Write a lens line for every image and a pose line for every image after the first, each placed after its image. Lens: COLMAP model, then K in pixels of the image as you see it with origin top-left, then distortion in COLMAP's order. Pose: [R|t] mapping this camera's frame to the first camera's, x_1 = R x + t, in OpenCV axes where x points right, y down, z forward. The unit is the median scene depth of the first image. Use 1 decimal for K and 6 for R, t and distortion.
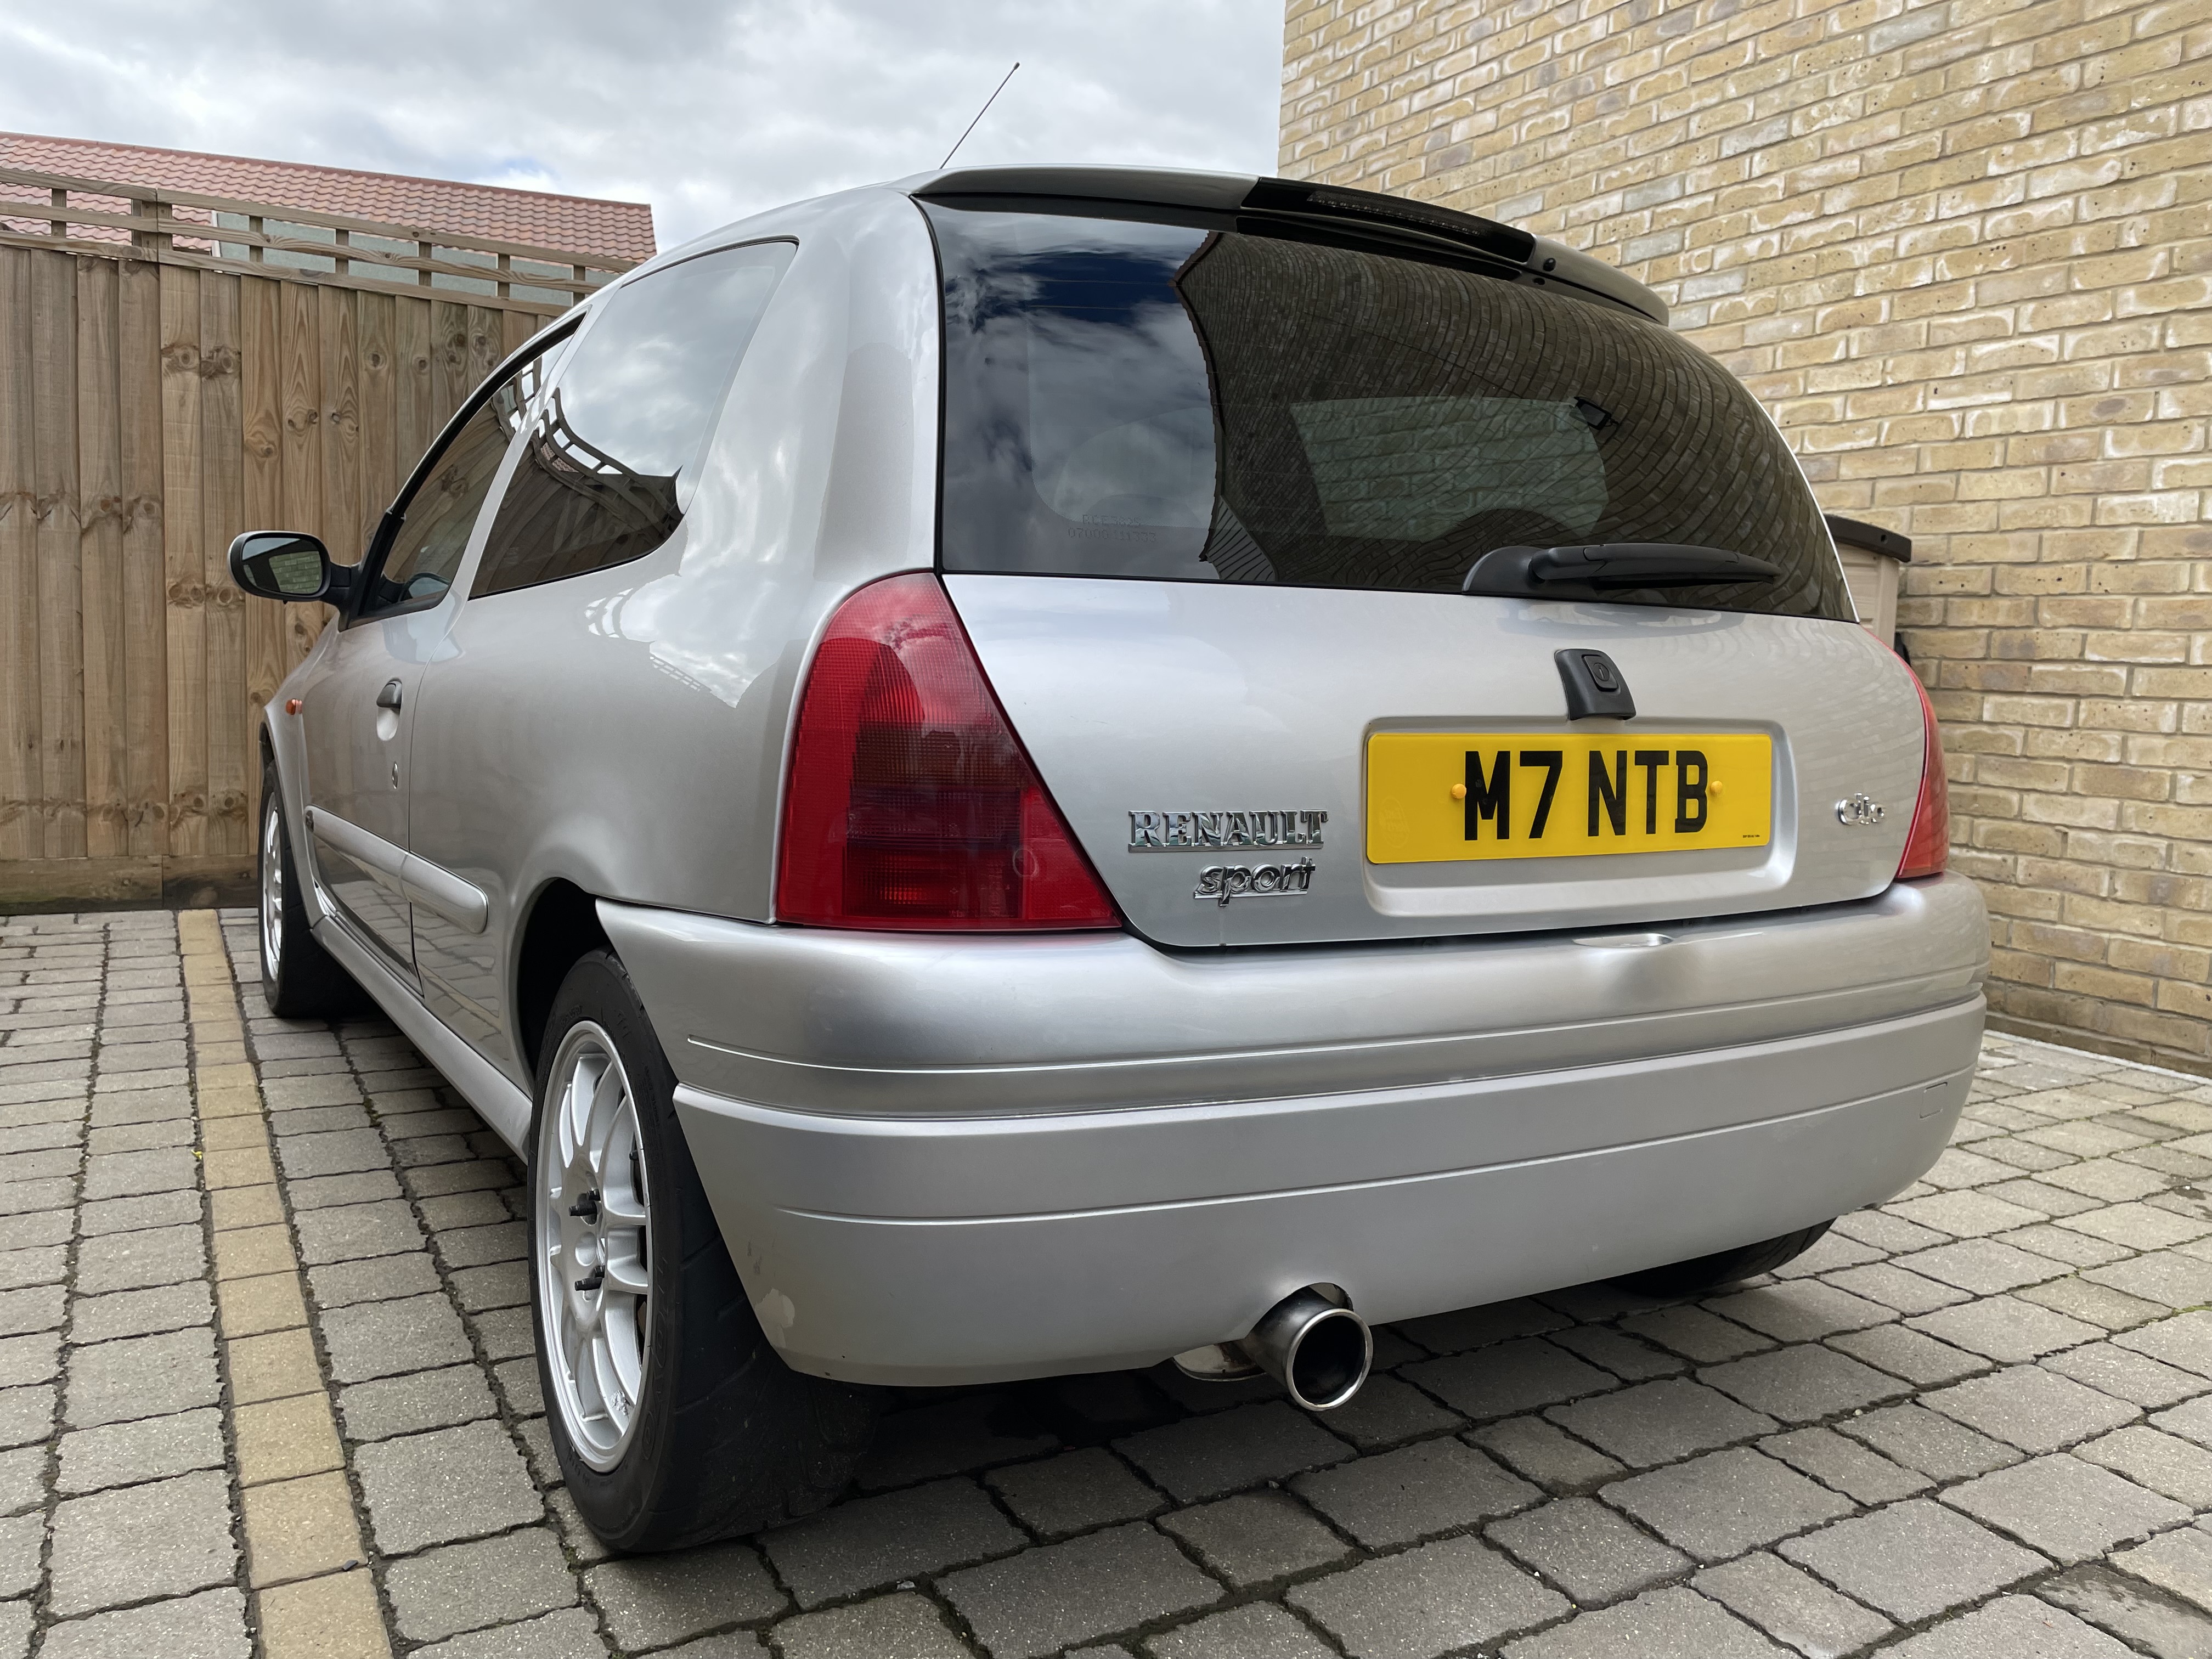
lens RADIAL K [[1676.1, 0, 1104.7], [0, 1676.1, 769.0], [0, 0, 1]] dist [0.092045, -0.114182]
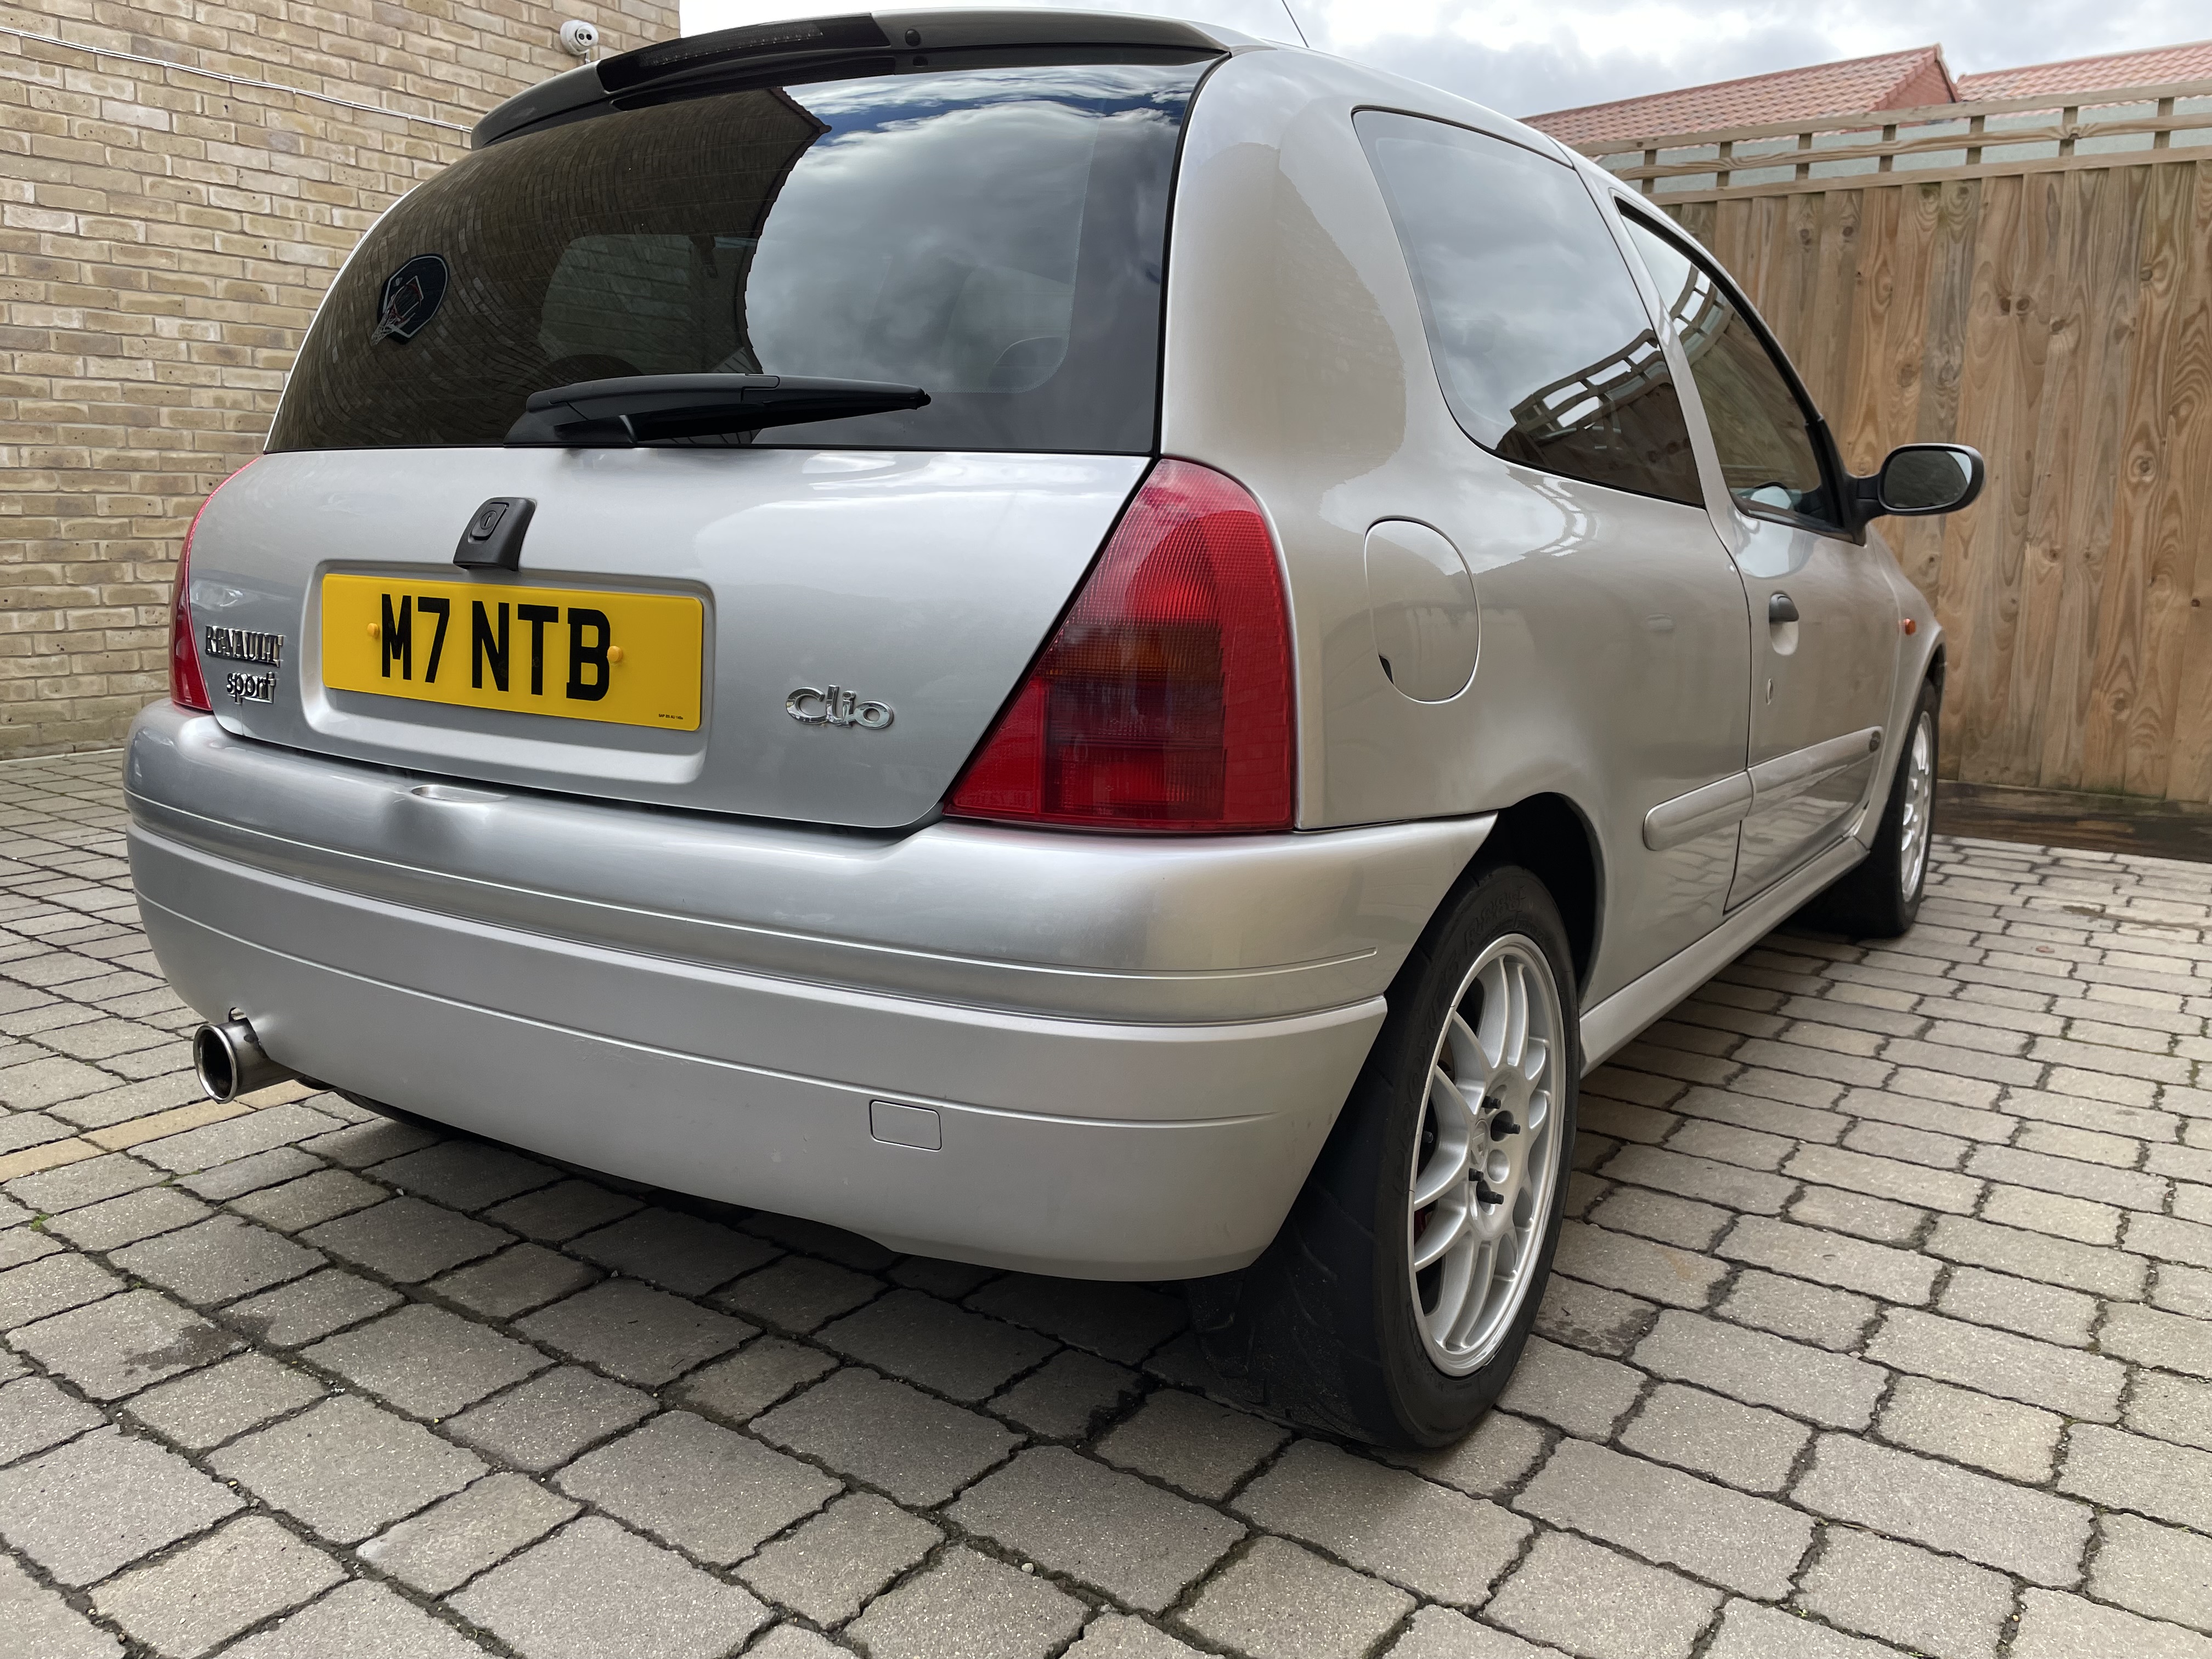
lens RADIAL K [[1676.1, 0, 1104.7], [0, 1676.1, 769.0], [0, 0, 1]] dist [0.092045, -0.114182]
pose [[0.436189, 0.109550, -0.893162, 1.276268], [-0.069315, 0.993703, 0.088030, -0.024512], [0.897181, 0.023512, 0.441036, 0.853936]]
